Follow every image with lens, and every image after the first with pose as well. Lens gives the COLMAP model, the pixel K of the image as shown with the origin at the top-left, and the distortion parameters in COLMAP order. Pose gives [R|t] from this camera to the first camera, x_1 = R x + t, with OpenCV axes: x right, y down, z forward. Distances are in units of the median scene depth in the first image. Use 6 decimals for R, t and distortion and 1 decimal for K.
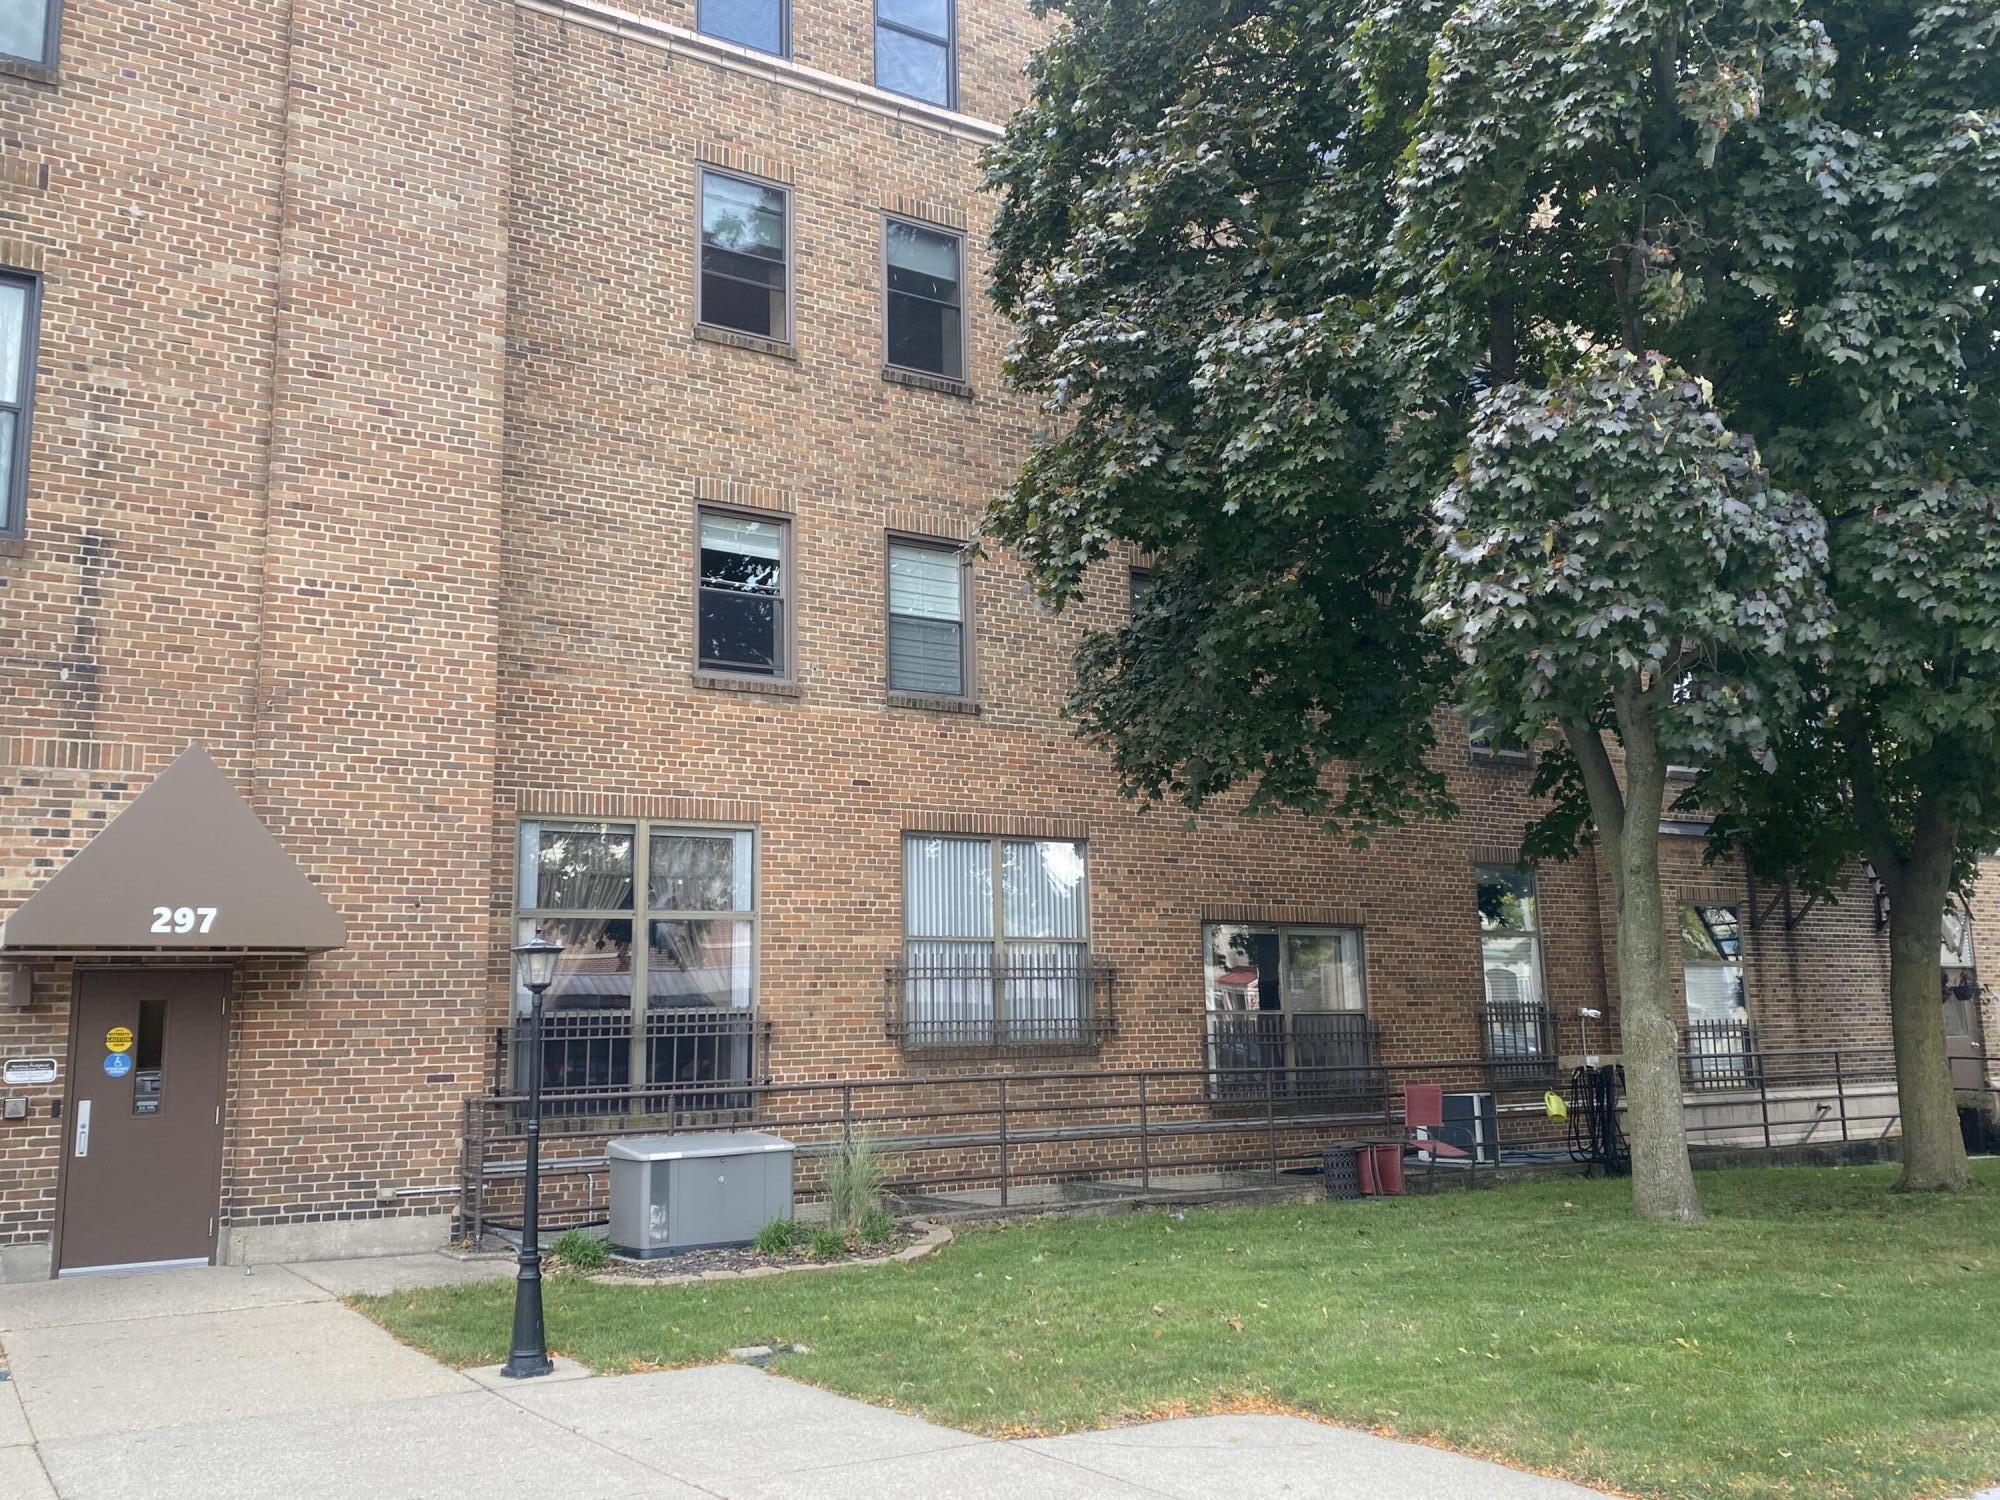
lens RADIAL K [[1754.8, 0, 1000.0], [0, 1754.8, 750.0], [0, 0, 1]] dist [0.031818, -0.006848]
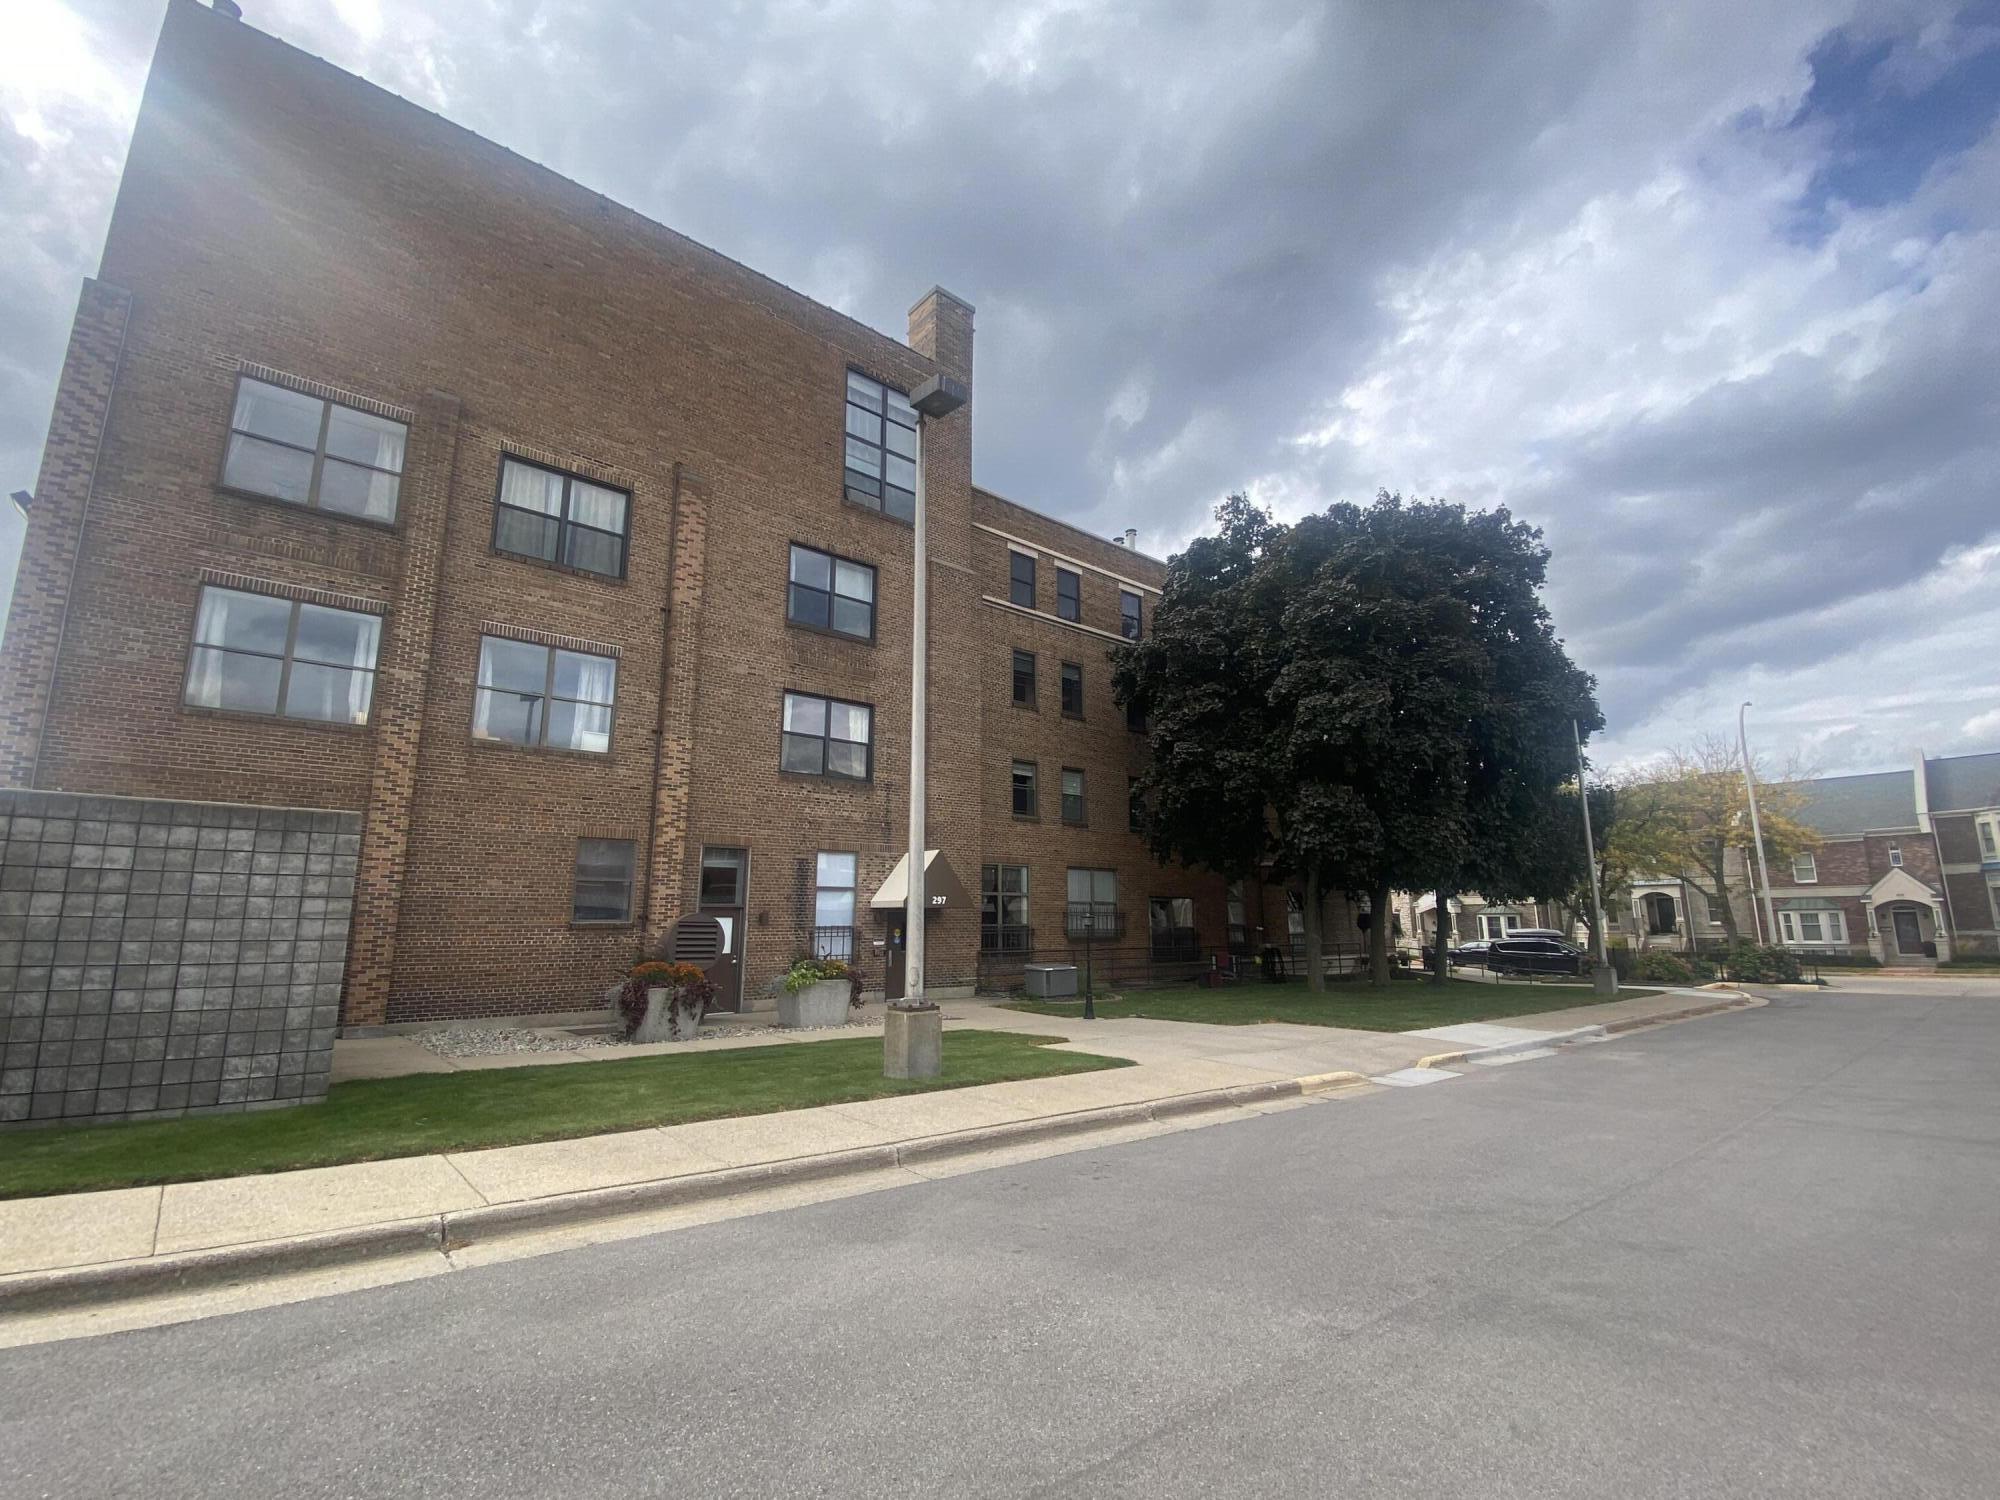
lens RADIAL K [[884.7, 0, 1000.0], [0, 884.7, 750.0], [0, 0, 1]] dist [0.000851, 0.000017]
pose [[0.990758, 0.049484, 0.126293, -0.391360], [-0.045568, 0.998392, -0.033716, -0.103602], [-0.127758, 0.027650, 0.991420, -0.542175]]
